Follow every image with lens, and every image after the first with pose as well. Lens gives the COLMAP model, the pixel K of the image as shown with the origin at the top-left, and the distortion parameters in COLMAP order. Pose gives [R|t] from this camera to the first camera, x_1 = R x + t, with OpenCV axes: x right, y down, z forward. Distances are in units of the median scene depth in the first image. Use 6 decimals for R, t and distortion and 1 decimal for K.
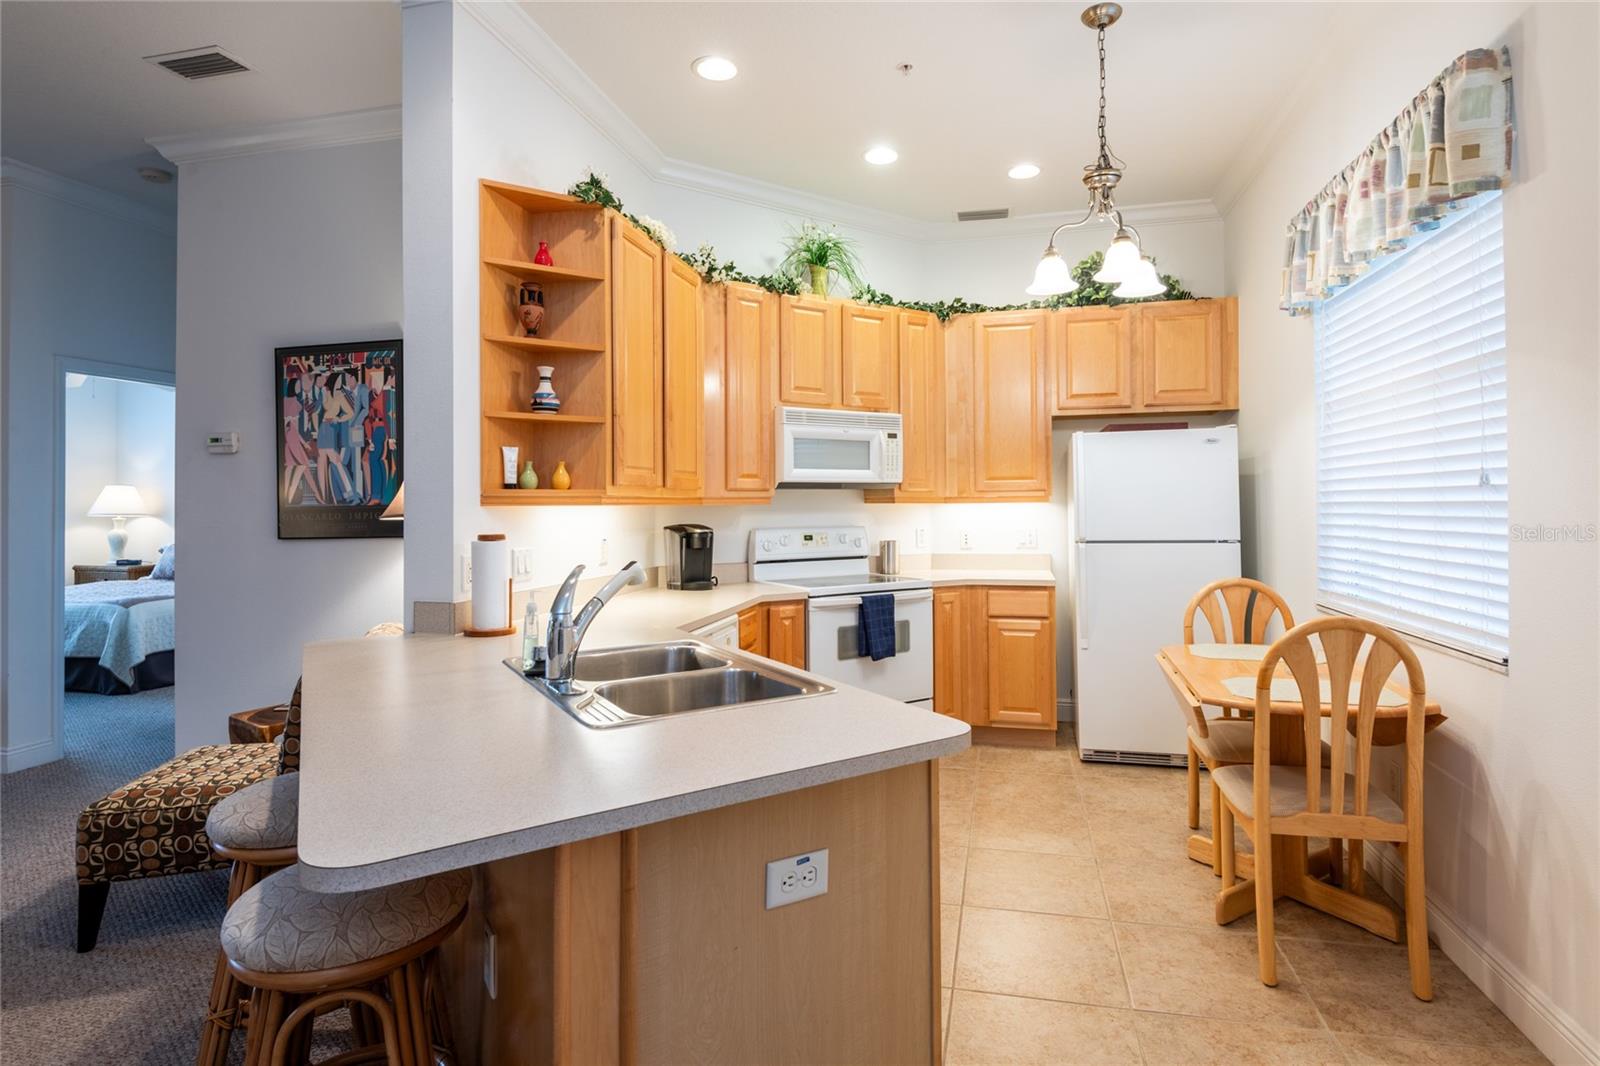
lens RADIAL K [[807.2, 0, 798.2], [0, 807.2, 504.2], [0, 0, 1]] dist [0.015150, -0.009946]
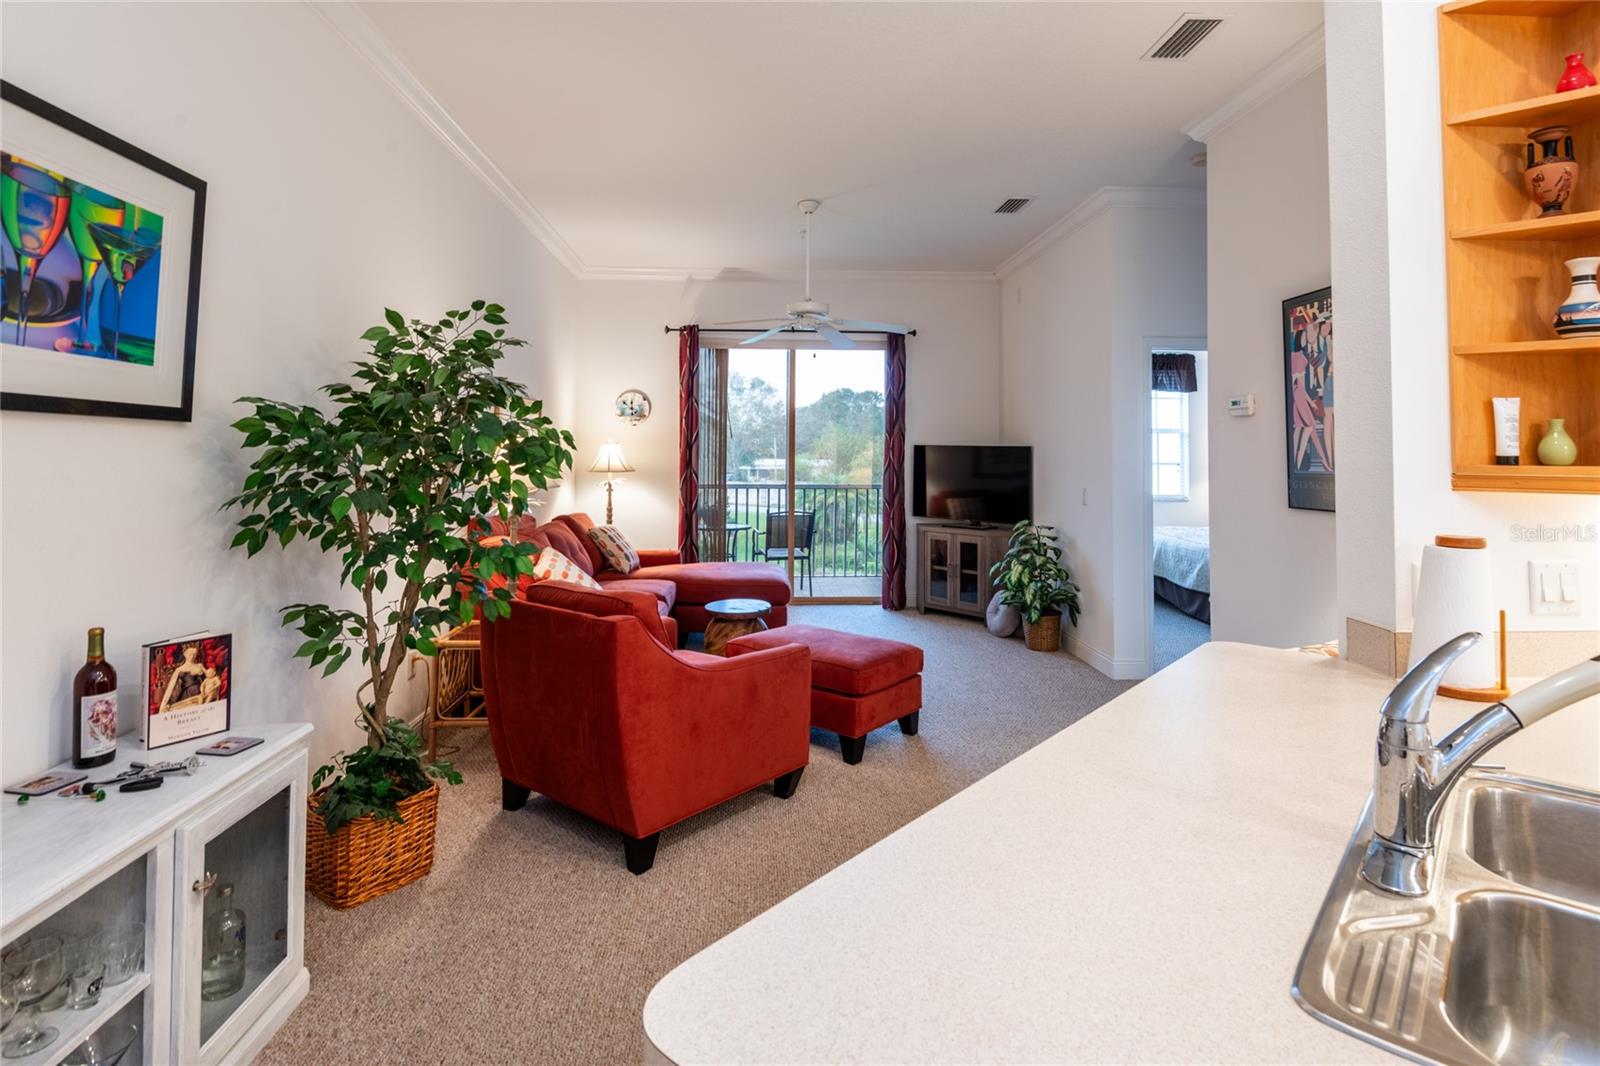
lens RADIAL K [[777.3, 0, 800.4], [0, 777.3, 422.5], [0, 0, 1]] dist [0.015733, -0.015675]
pose [[0.280948, -0.028534, -0.959299, 0.051542], [-0.005330, 0.999496, -0.031290, -0.022241], [0.959708, 0.013904, 0.280655, 0.222516]]
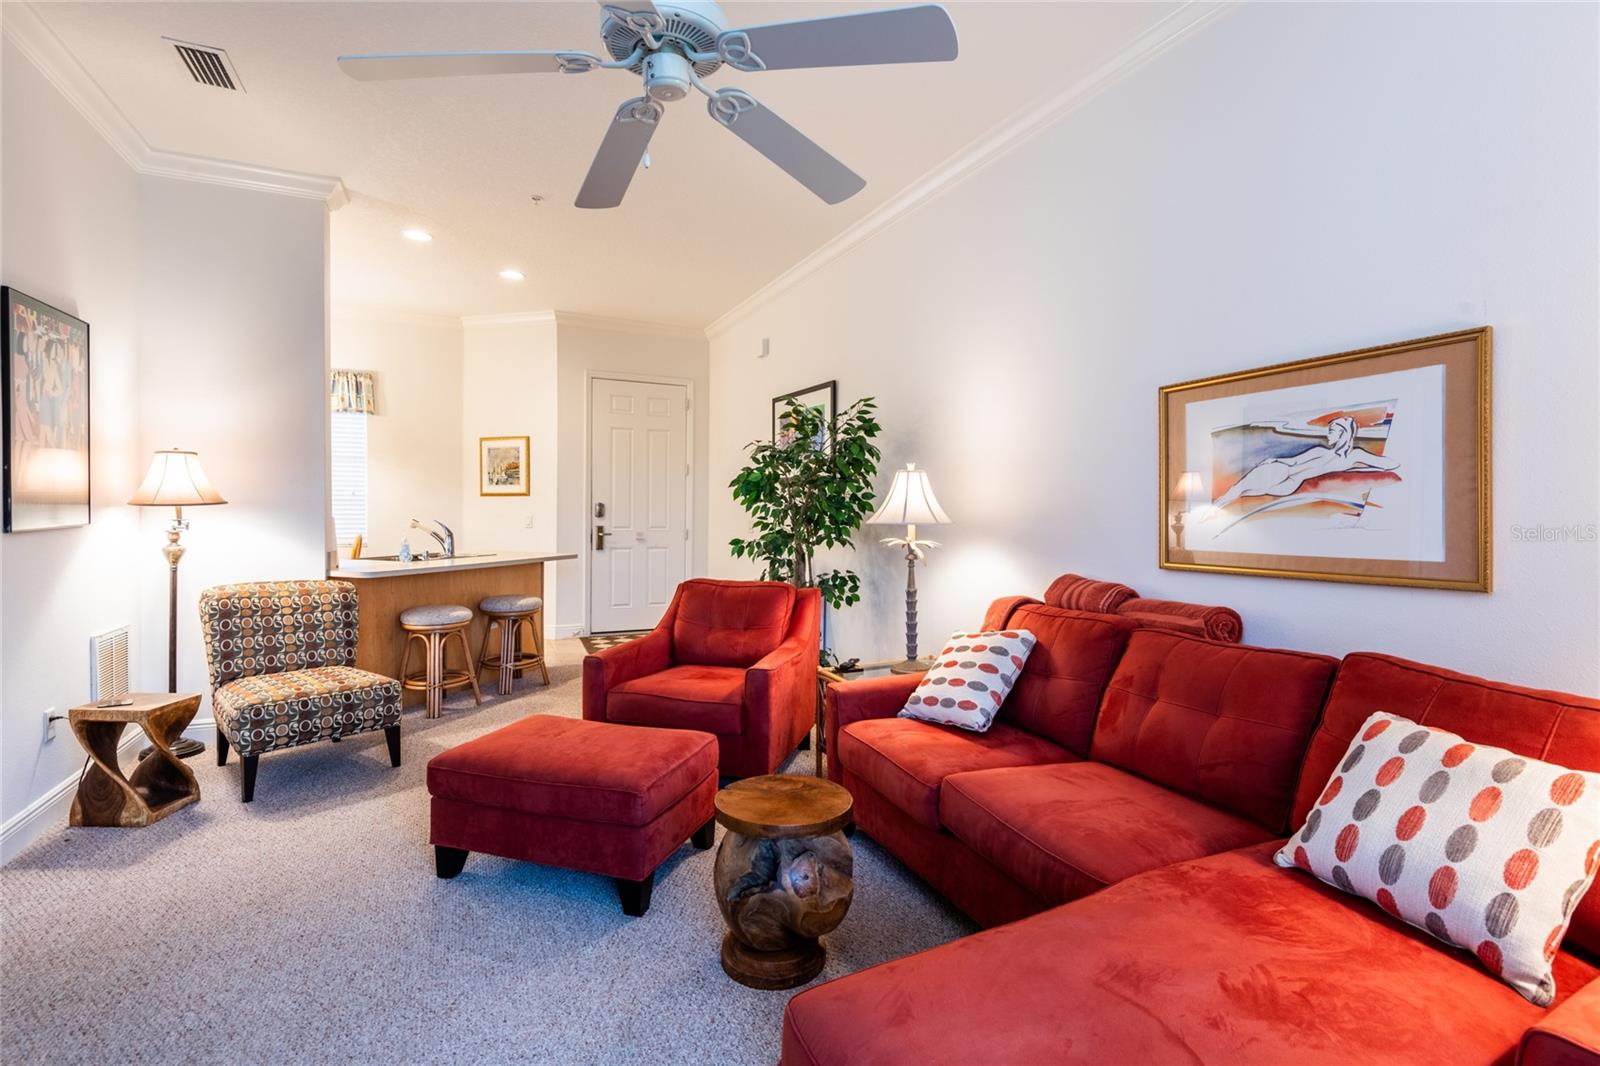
lens RADIAL K [[777.3, 0, 813.2], [0, 777.3, 524.7], [0, 0, 1]] dist [0.015733, -0.015675]
pose [[-0.609431, -0.021558, 0.792546, -1.641631], [-0.009546, 0.999757, 0.019854, 0.012949], [-0.792782, 0.004534, -0.609489, 0.808280]]
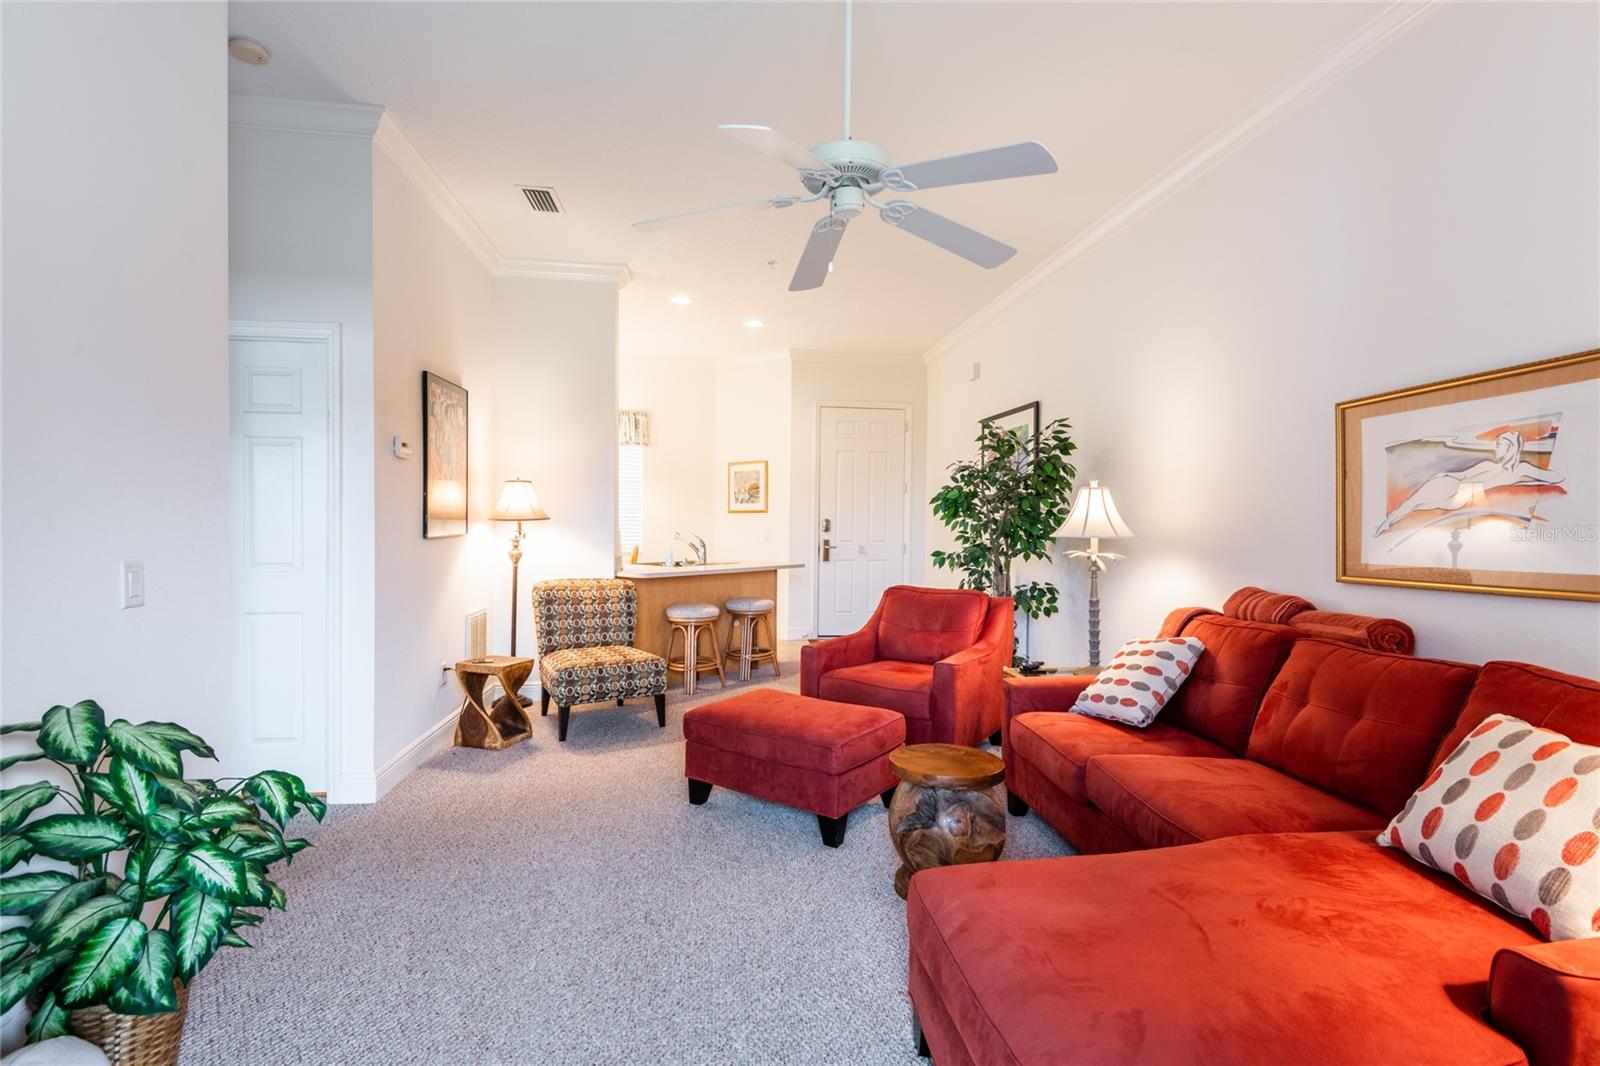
lens RADIAL K [[777.3, 0, 802.1], [0, 777.3, 537.6], [0, 0, 1]] dist [0.015733, -0.015675]
pose [[-0.334680, -0.020823, 0.942102, -1.787837], [-0.011435, 0.999772, 0.018036, 0.015709], [-0.942263, -0.004736, -0.334841, 0.833548]]
